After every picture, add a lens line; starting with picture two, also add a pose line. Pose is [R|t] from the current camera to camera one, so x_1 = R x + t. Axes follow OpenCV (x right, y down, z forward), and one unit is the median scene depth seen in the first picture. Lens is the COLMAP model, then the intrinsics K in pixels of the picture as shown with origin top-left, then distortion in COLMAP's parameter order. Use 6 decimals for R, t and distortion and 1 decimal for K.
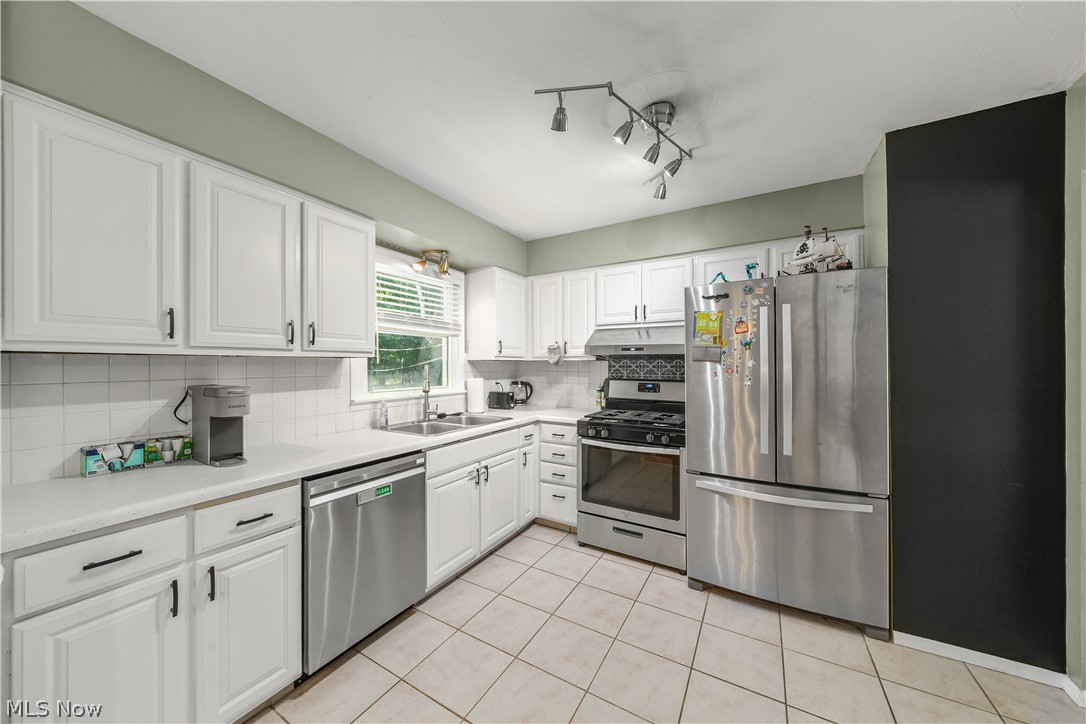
lens RADIAL K [[379.7, 0, 540.1], [0, 379.7, 366.6], [0, 0, 1]] dist [-0.003166, -0.000292]
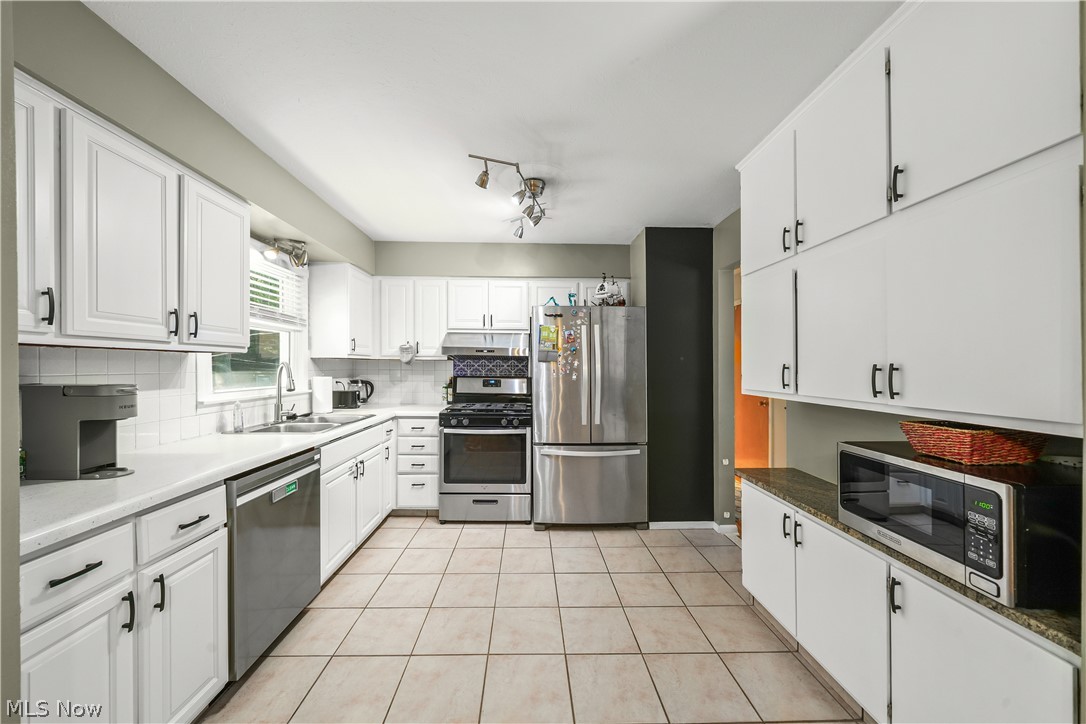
lens RADIAL K [[388.0, 0, 545.2], [0, 388.0, 364.6], [0, 0, 1]] dist [0.000396, -0.000095]
pose [[0.842267, 0.009172, 0.538983, -0.305745], [-0.005292, 0.999948, -0.008746, 0.007762], [-0.539035, 0.004515, 0.842271, -0.165114]]
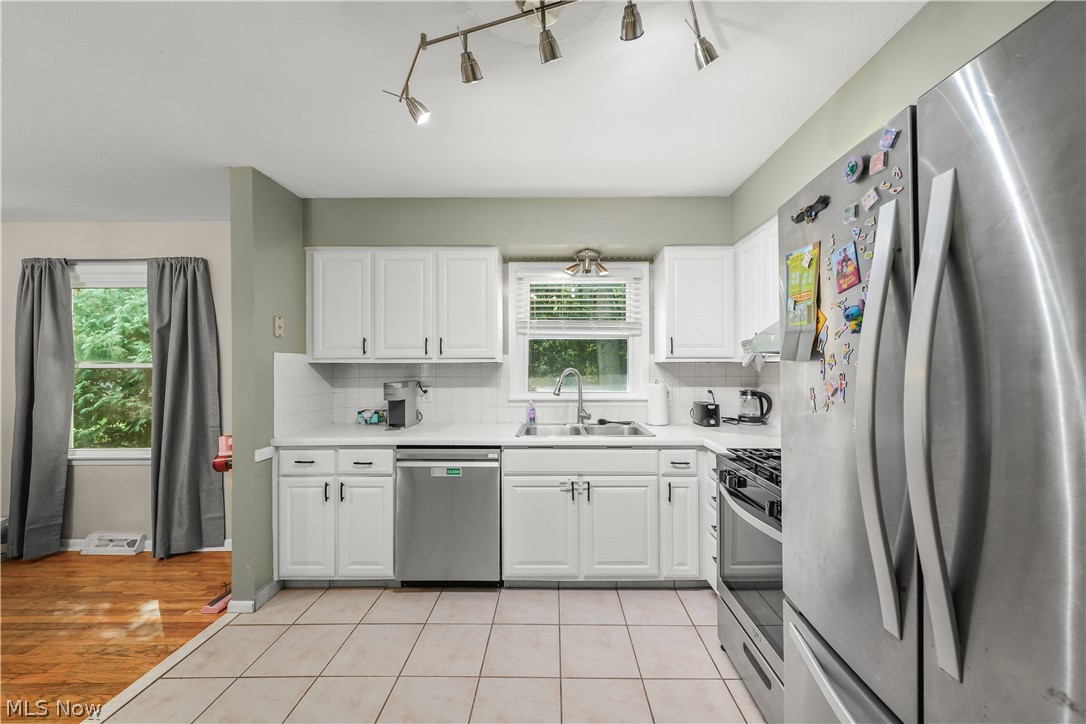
lens RADIAL K [[396.5, 0, 543.0], [0, 396.5, 367.1], [0, 0, 1]] dist [-0.000958, -0.000087]
pose [[0.498933, 0.000197, -0.866640, 0.636406], [-0.002390, 0.999996, -0.001149, -0.007084], [0.866637, 0.002644, 0.498932, 0.462966]]
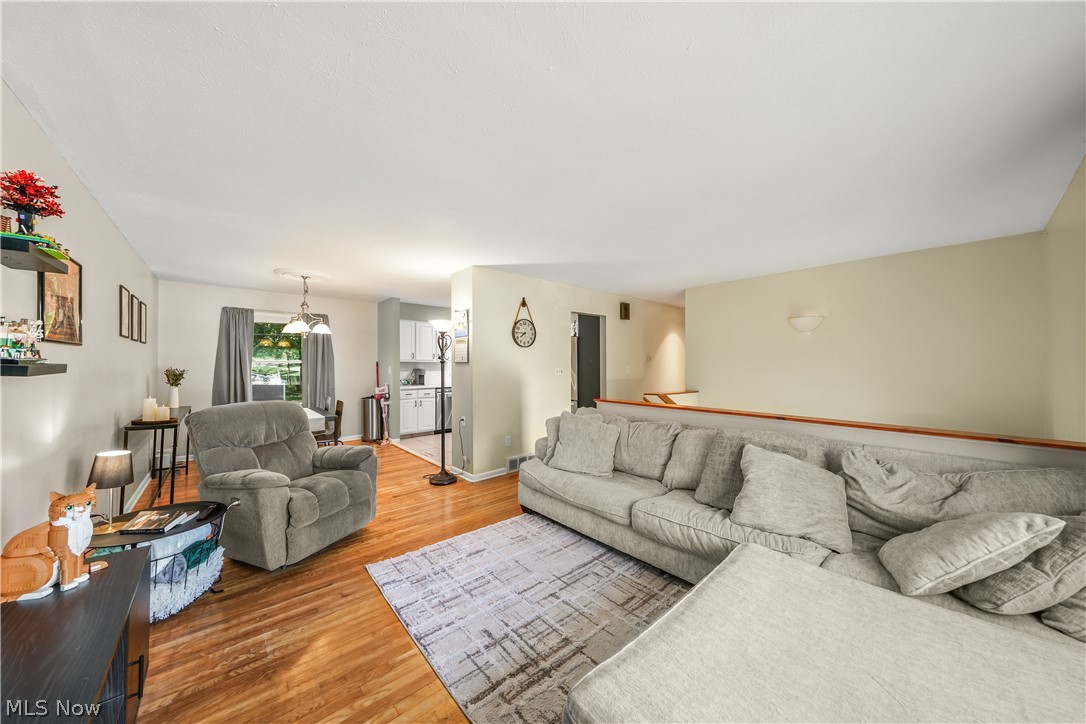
lens RADIAL K [[373.9, 0, 543.0], [0, 373.9, 362.0], [0, 0, 1]] dist [0.000496, 0.000040]
pose [[0.952122, -0.001161, -0.305716, 1.302829], [-0.003201, 0.999900, -0.013765, 0.018939], [0.305702, 0.014085, 0.952023, -1.907104]]
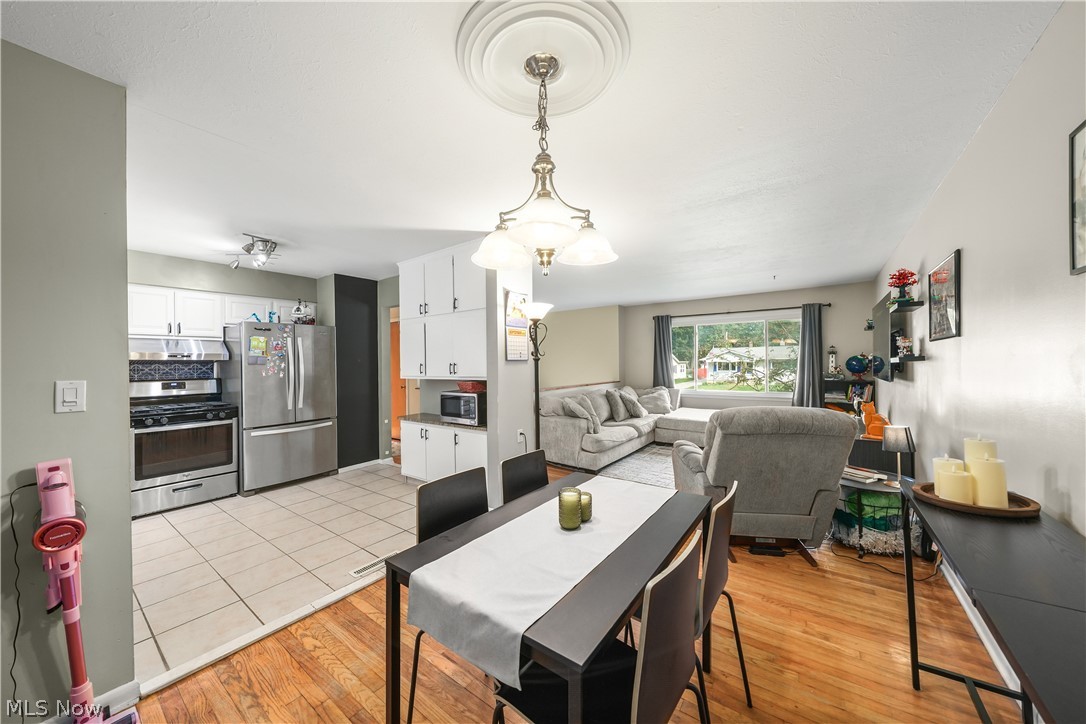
lens RADIAL K [[368.8, 0, 538.8], [0, 368.8, 345.5], [0, 0, 1]] dist [0.000085, 0.000000]
pose [[0.100009, 0.044716, 0.993981, -1.100010], [0.022522, 0.998632, -0.047191, 0.007686], [-0.994732, 0.027106, 0.098865, -0.471360]]
